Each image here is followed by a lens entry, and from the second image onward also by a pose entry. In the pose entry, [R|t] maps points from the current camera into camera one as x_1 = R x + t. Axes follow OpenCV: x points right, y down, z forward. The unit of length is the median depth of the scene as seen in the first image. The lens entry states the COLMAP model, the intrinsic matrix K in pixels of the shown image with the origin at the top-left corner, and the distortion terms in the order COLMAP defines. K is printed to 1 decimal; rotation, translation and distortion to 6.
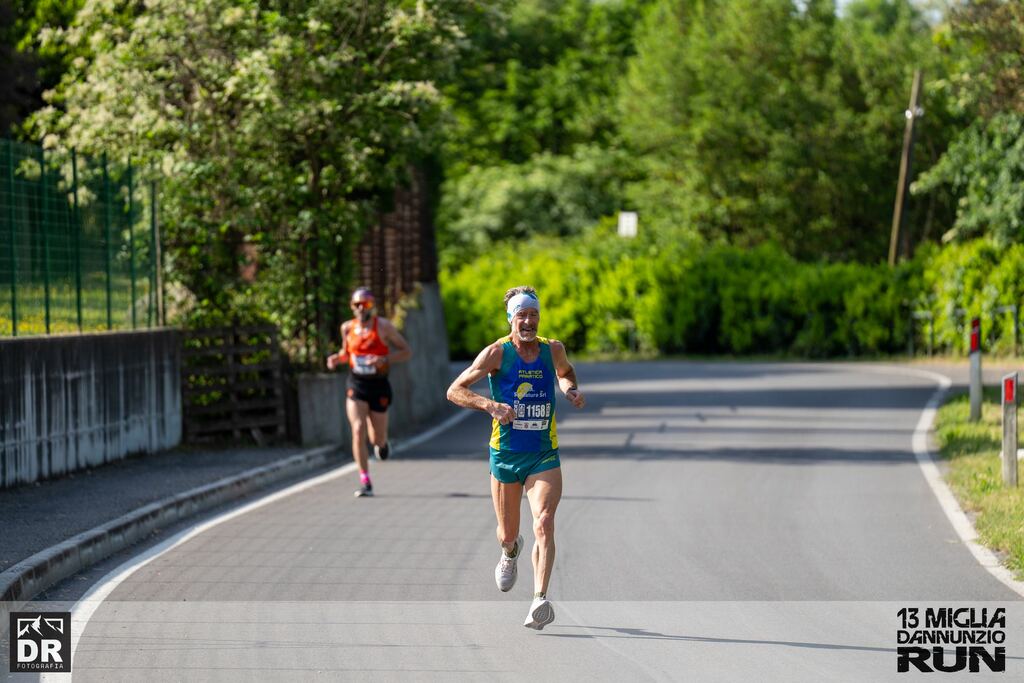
lens RADIAL K [[5931.8, 0, 503.9], [0, 5931.8, 408.9], [0, 0, 1]] dist [3.370781, 9.123821]
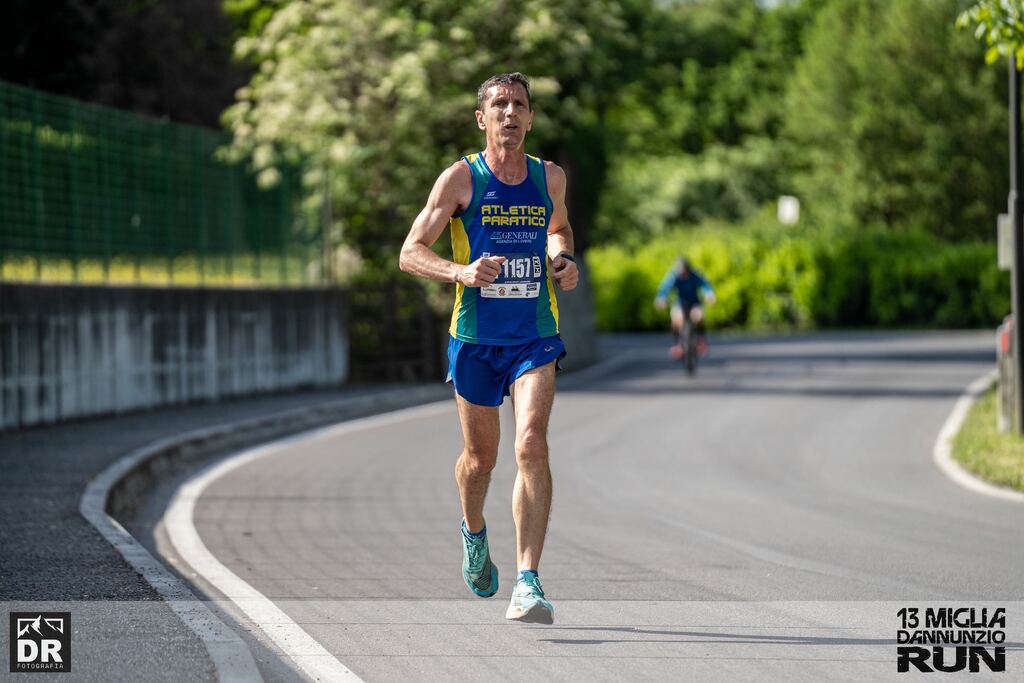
lens RADIAL K [[5931.8, 0, 503.9], [0, 5931.8, 408.9], [0, 0, 1]] dist [3.370781, 9.123821]
pose [[0.999071, 0.003630, -0.042949, 0.016645], [-0.003655, 0.999993, -0.000508, 0.006762], [0.042947, 0.000664, 0.999077, -0.111795]]
